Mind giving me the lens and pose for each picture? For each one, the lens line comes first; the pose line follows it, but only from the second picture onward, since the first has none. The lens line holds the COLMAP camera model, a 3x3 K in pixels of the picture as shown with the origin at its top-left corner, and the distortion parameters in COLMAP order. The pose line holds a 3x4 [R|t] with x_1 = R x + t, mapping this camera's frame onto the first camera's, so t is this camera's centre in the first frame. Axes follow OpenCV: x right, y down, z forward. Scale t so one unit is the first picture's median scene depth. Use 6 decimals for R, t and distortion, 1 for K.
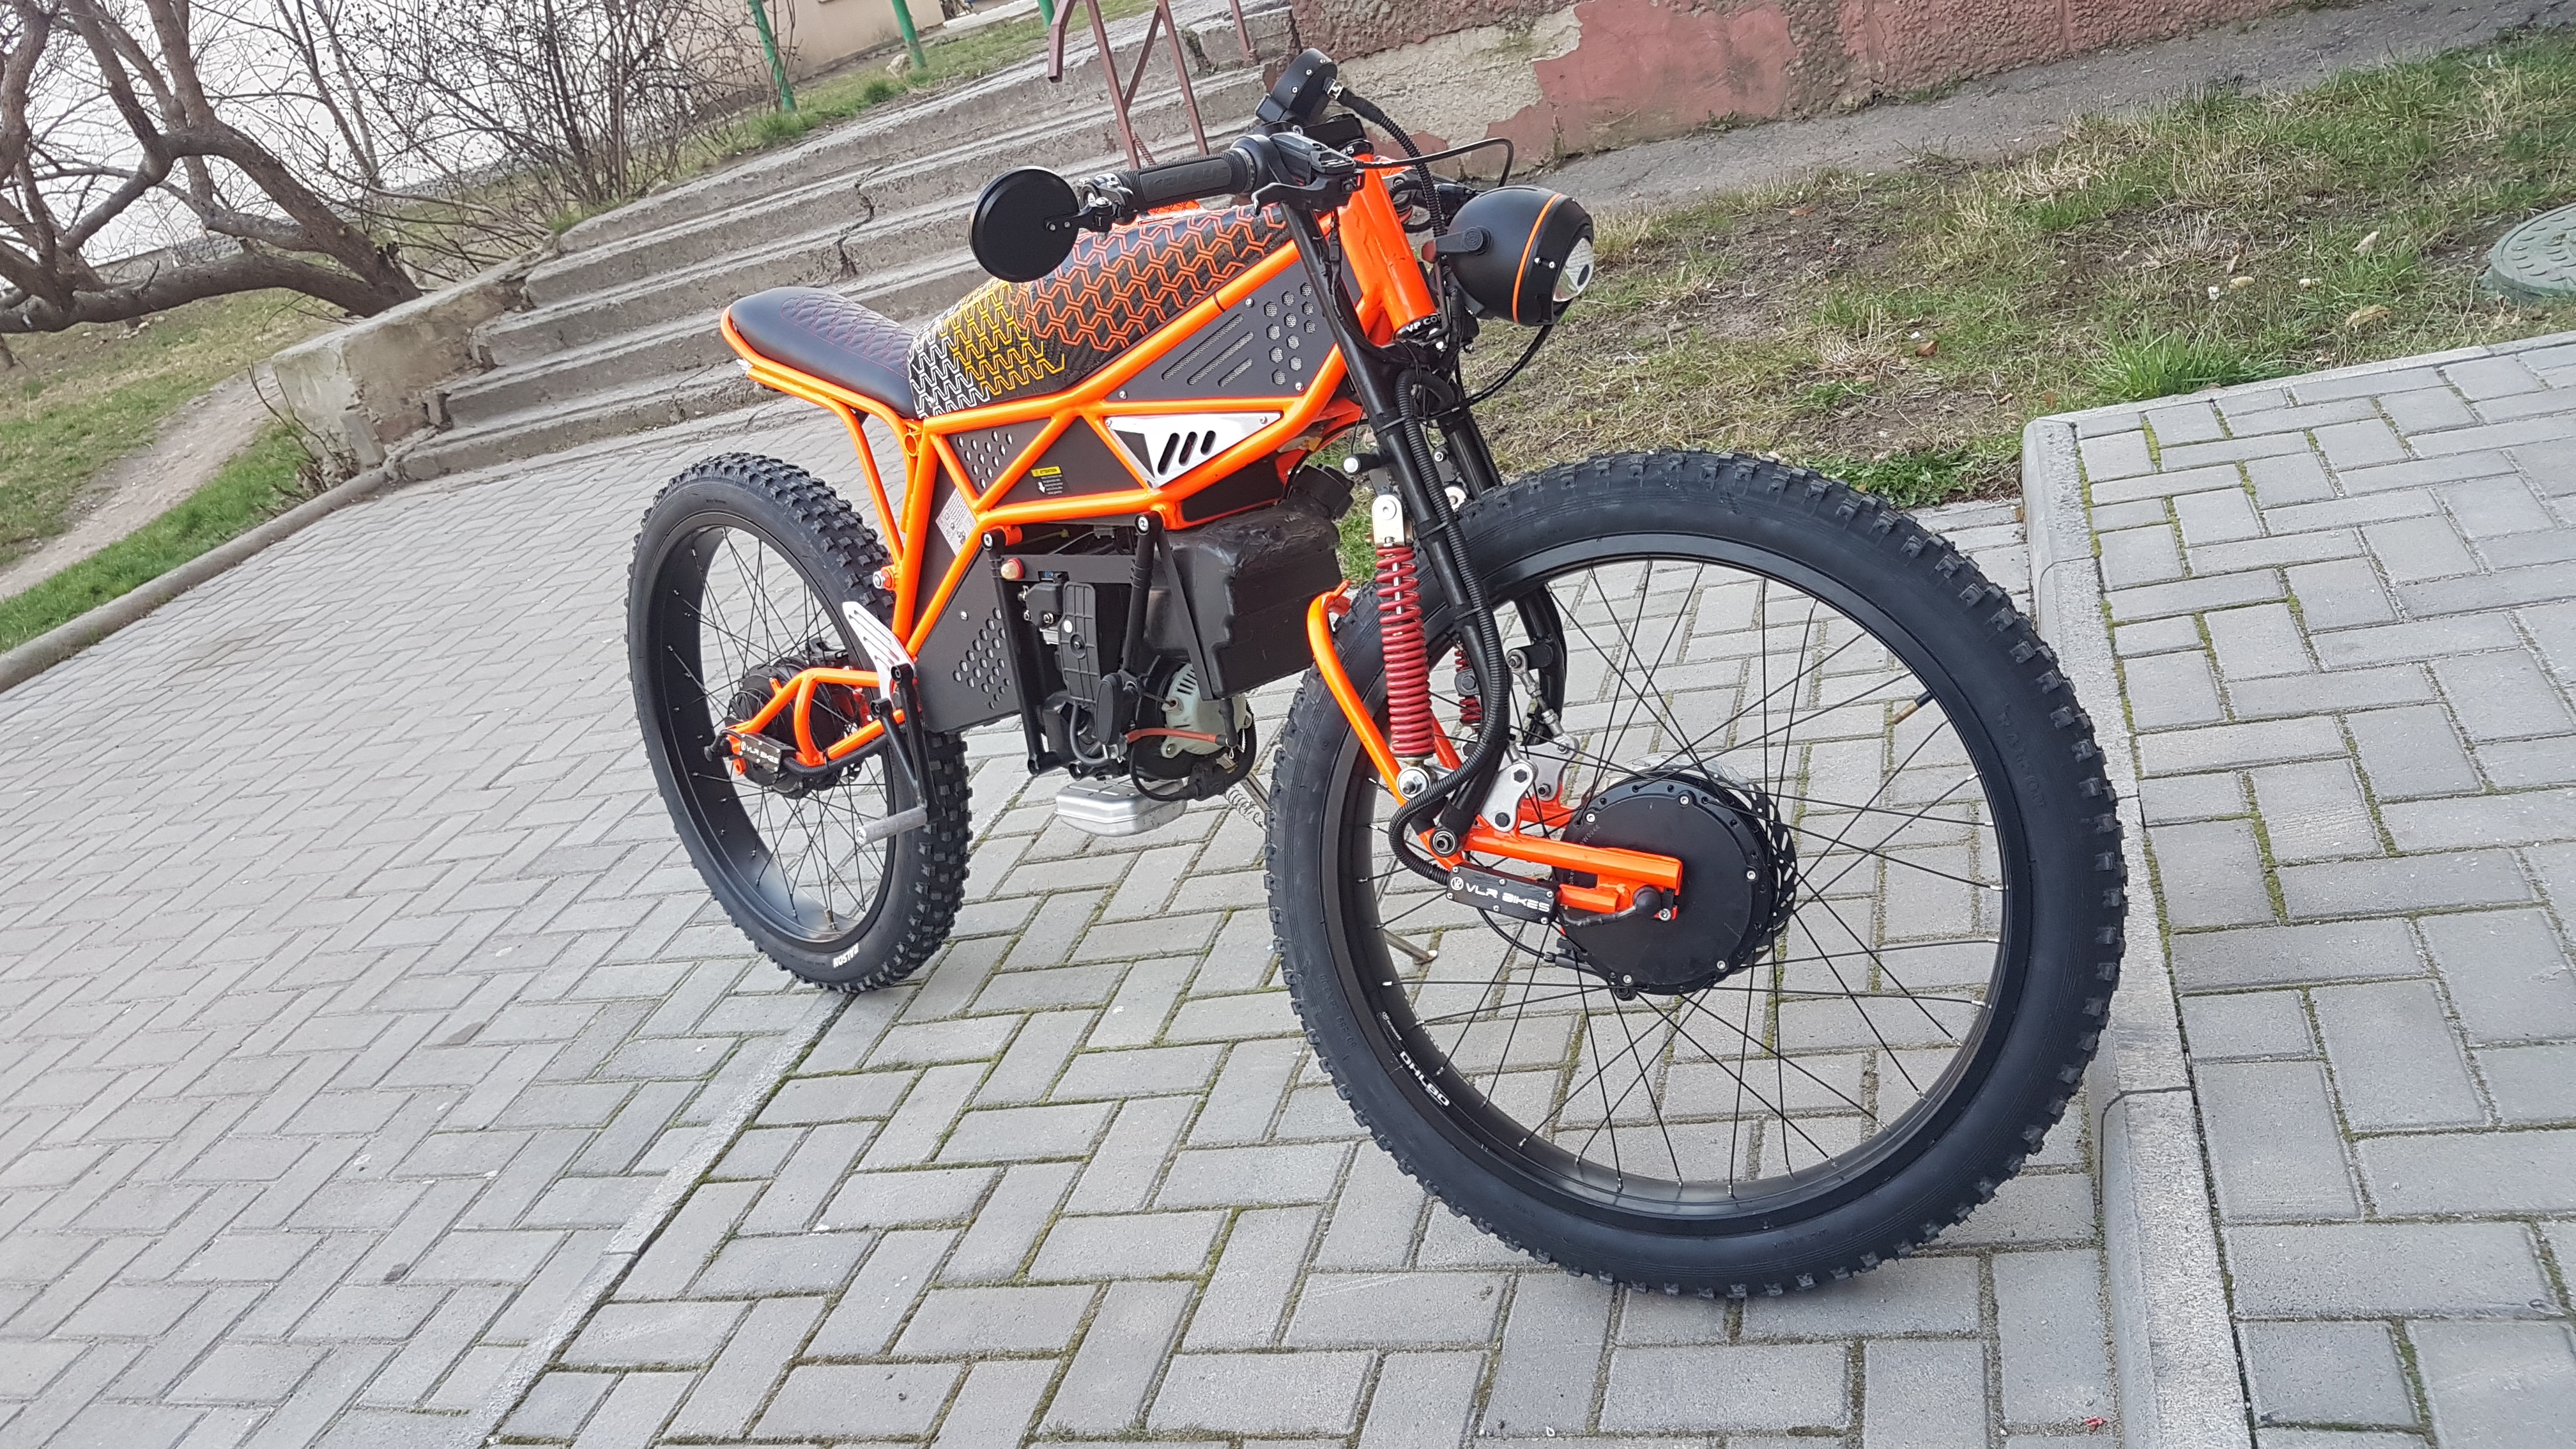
lens RADIAL K [[2034.6, 0, 1288.0], [0, 2034.6, 724.5], [0, 0, 1]] dist [-0.010614, -0.001528]
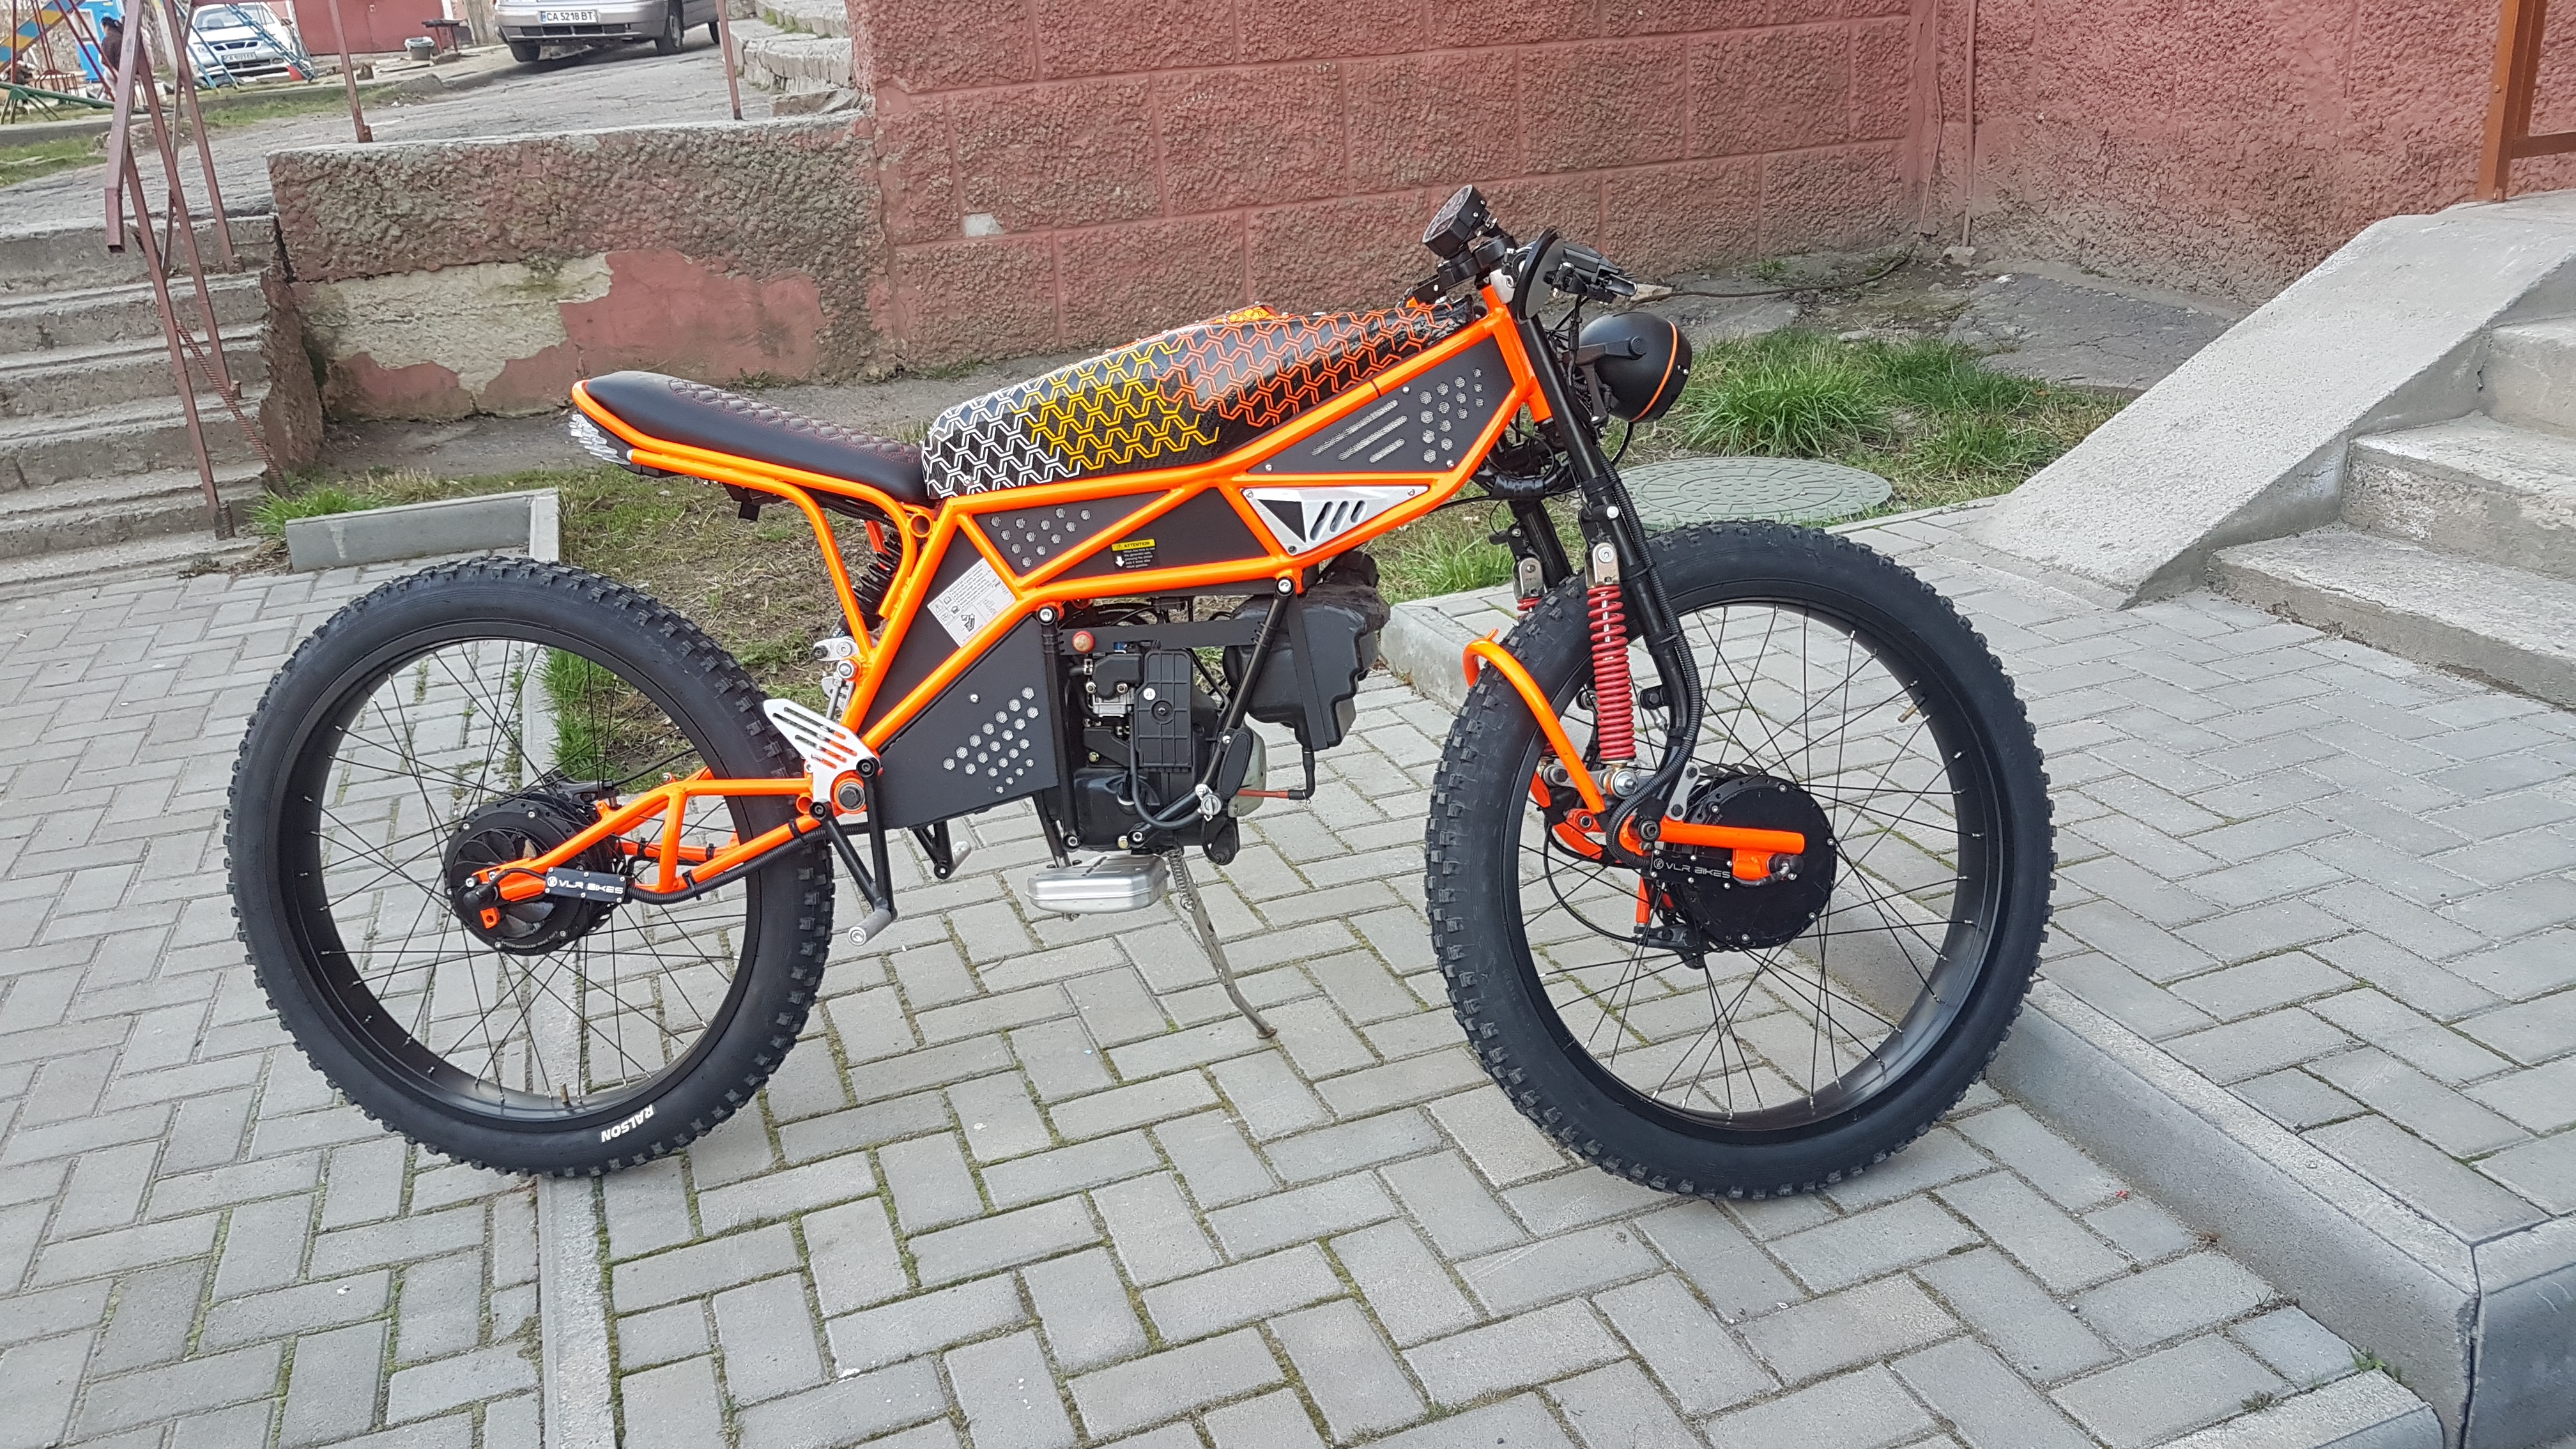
lens RADIAL K [[2044.3, 0, 1280.6], [0, 2044.3, 752.6], [0, 0, 1]] dist [-0.016979, 0.008223]
pose [[0.792799, -0.012069, 0.609363, -0.672423], [0.097487, 0.989443, -0.107236, 0.097367], [-0.601636, 0.144422, 0.785606, 0.138812]]
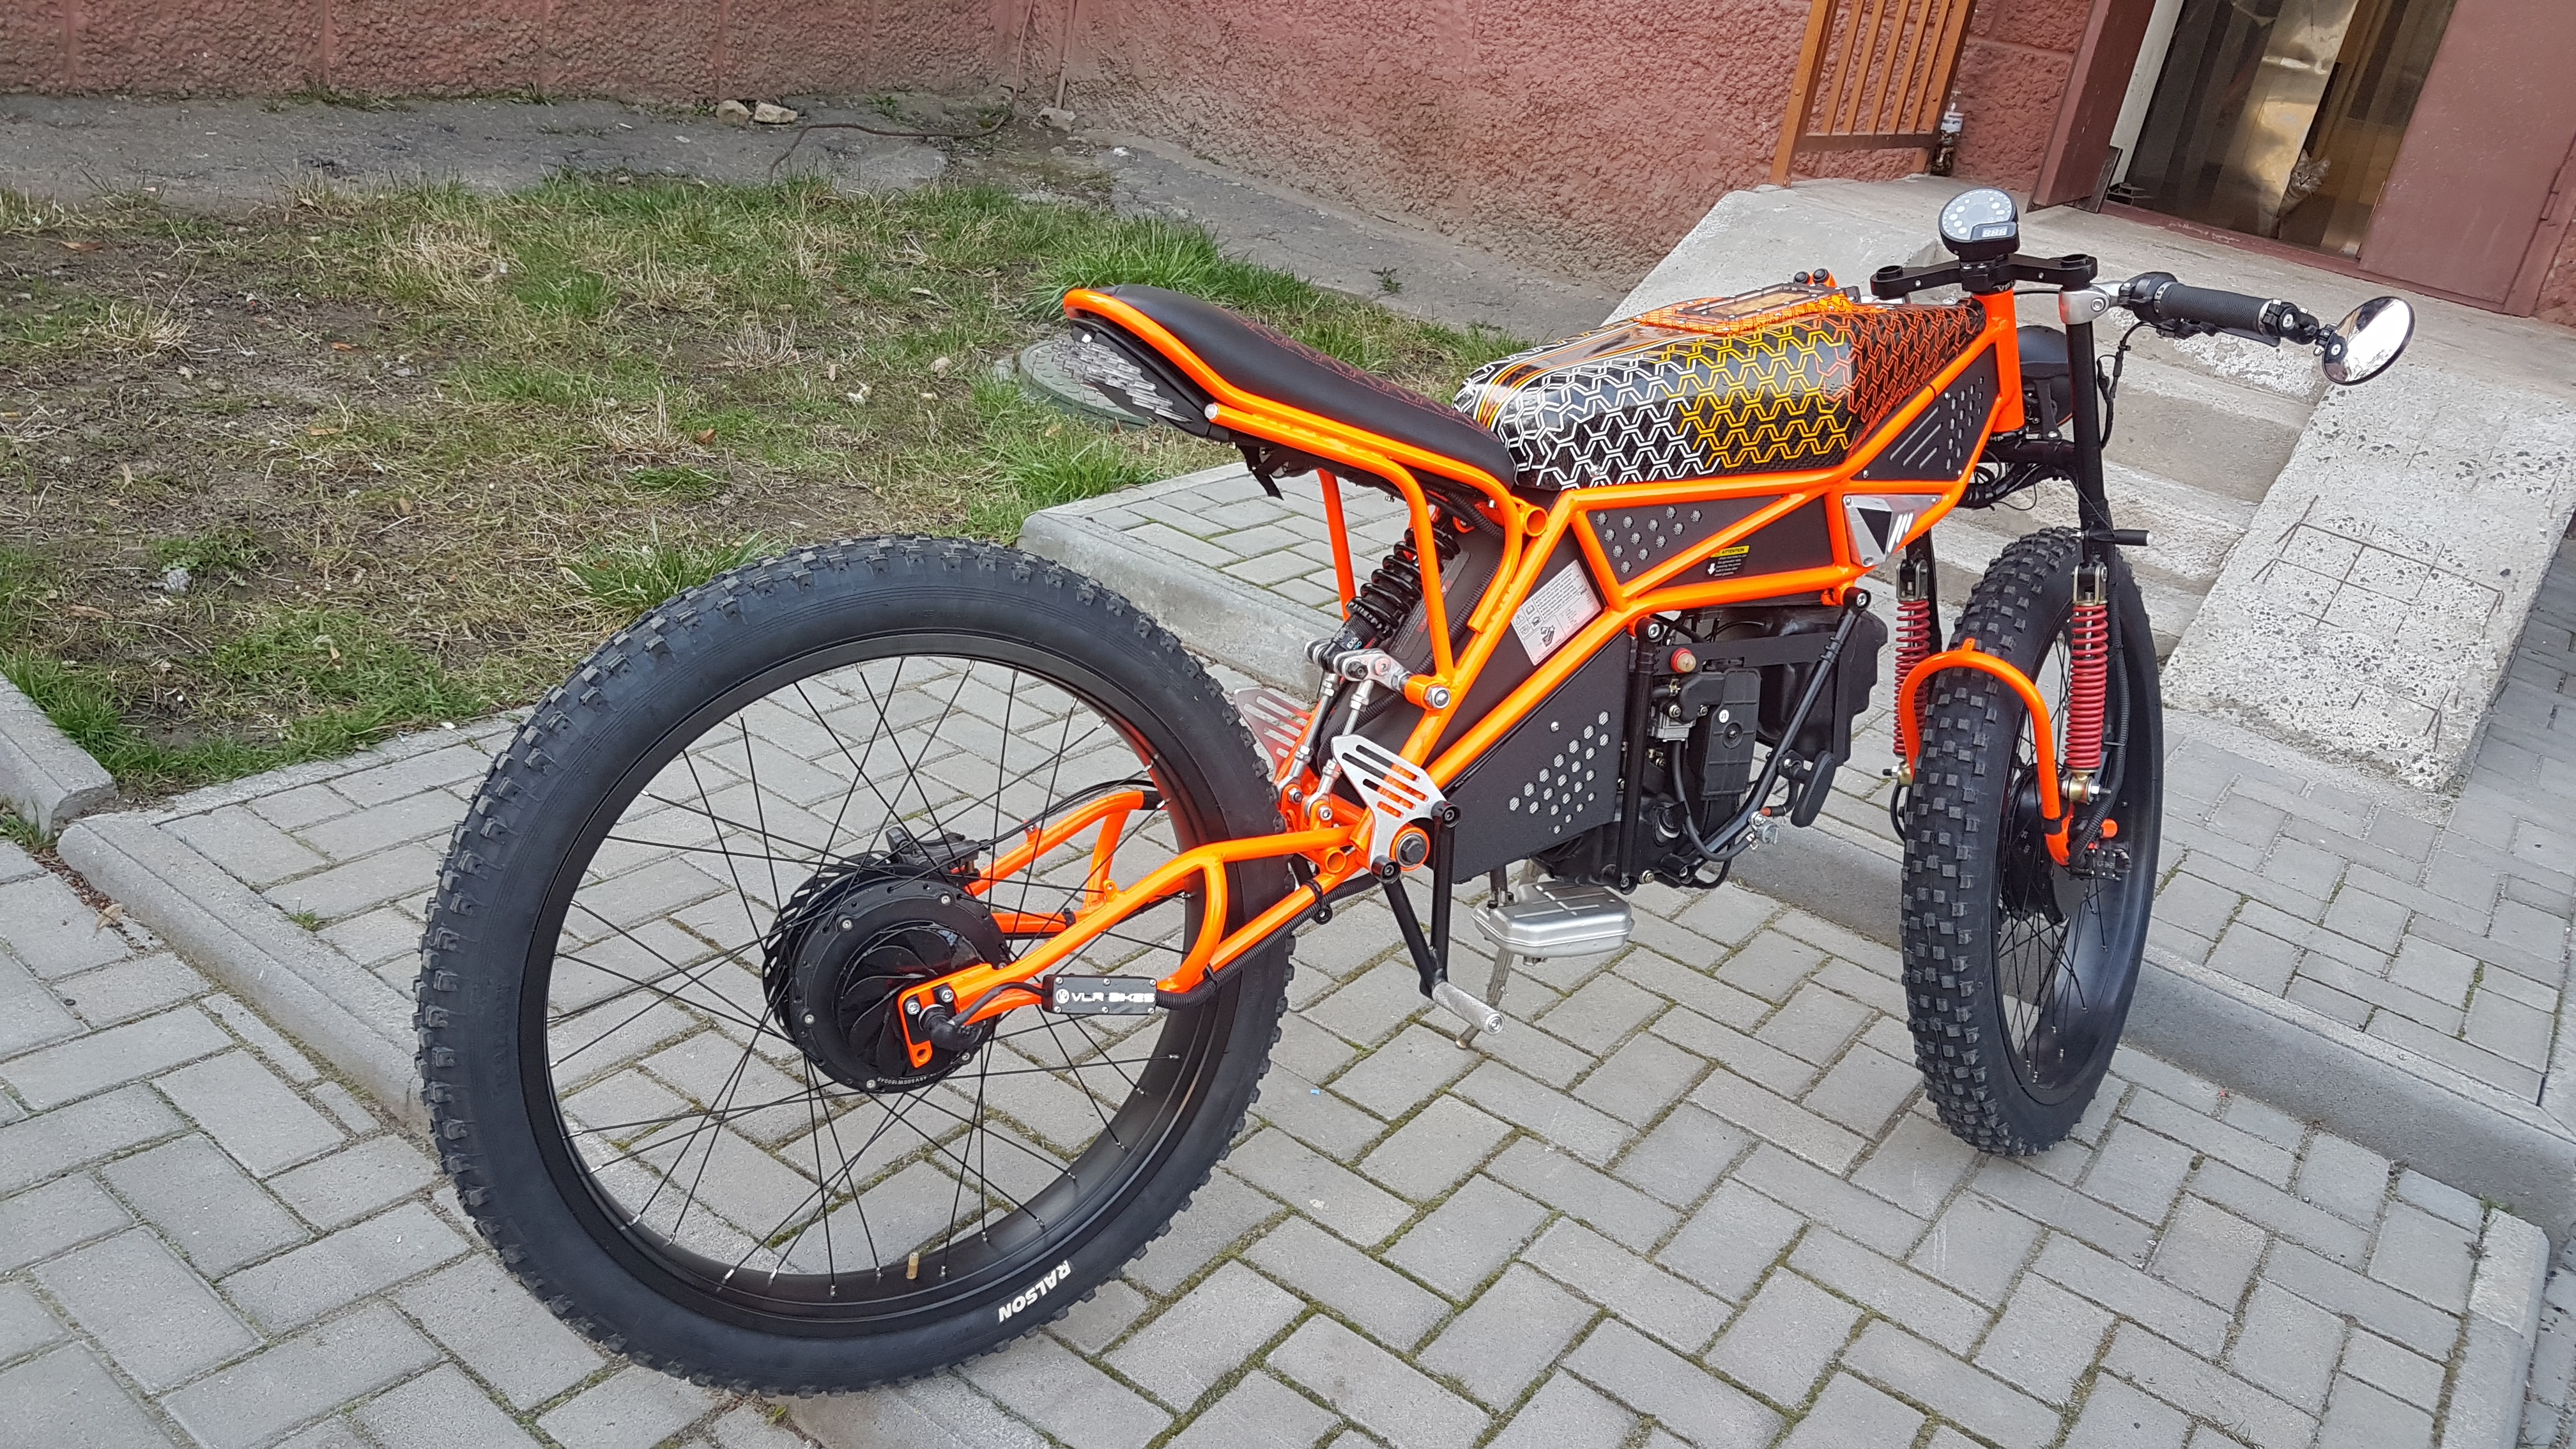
lens RADIAL K [[2052.3, 0, 1292.6], [0, 2052.3, 786.2], [0, 0, 1]] dist [-0.014509, -0.000869]
pose [[0.250029, -0.113346, 0.961581, -1.040815], [0.135159, 0.987486, 0.081256, -0.116757], [-0.958758, 0.109650, 0.262220, 0.919435]]
